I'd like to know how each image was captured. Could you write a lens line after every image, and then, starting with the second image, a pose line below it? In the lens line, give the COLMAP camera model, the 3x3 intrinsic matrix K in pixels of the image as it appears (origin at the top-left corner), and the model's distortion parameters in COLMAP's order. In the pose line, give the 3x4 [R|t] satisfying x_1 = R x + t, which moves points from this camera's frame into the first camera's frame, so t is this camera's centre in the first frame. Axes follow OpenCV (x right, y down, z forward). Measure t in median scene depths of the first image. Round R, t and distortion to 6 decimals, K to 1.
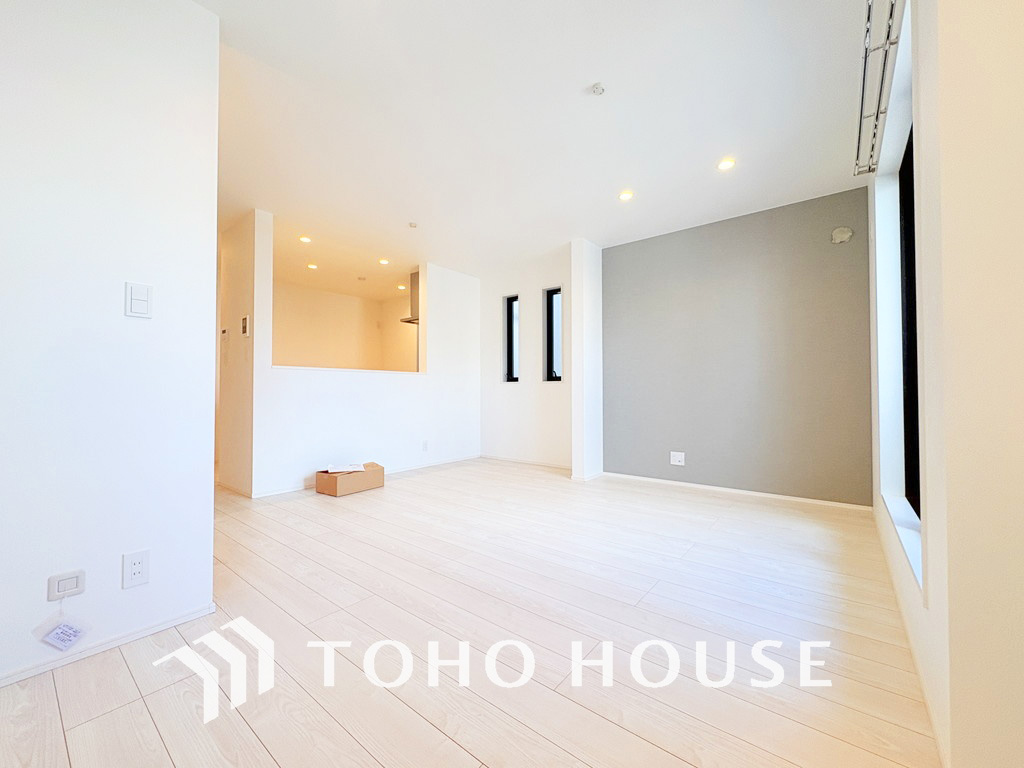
lens RADIAL K [[410.7, 0, 513.7], [0, 410.7, 387.0], [0, 0, 1]] dist [0.000658, -0.000081]
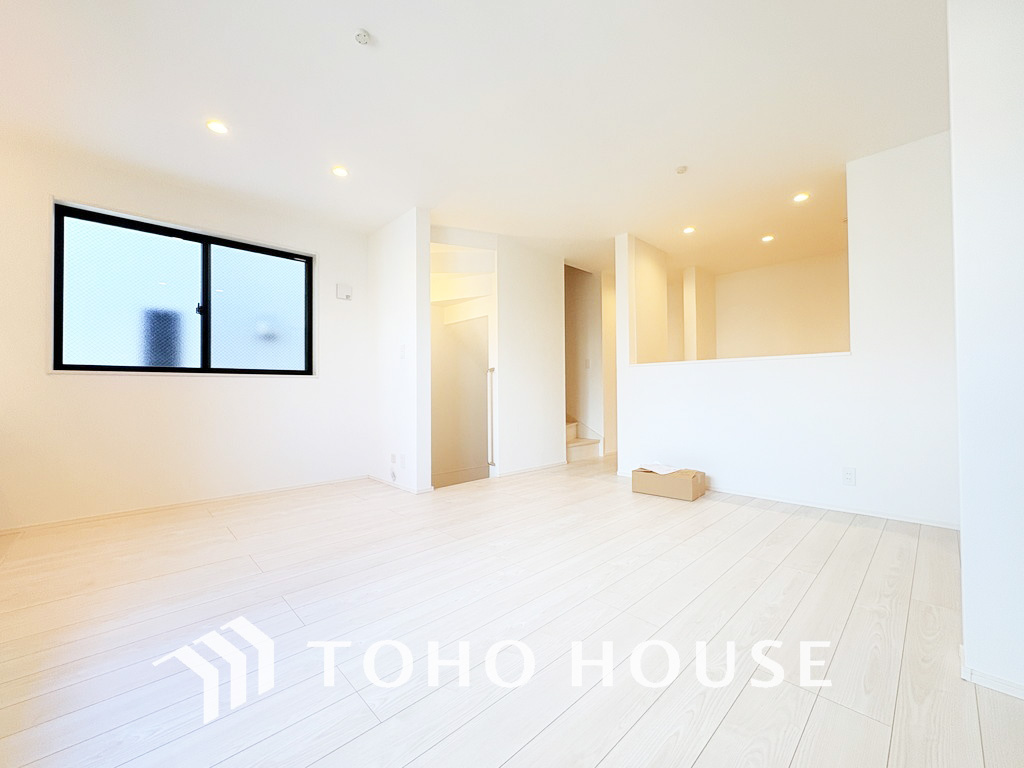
lens RADIAL K [[410.7, 0, 514.3], [0, 410.7, 384.4], [0, 0, 1]] dist [0.000658, -0.000081]
pose [[-0.137288, -0.016646, -0.990391, 1.530730], [0.021286, 0.999578, -0.019751, 0.052490], [0.990302, -0.023793, -0.136876, 2.141287]]
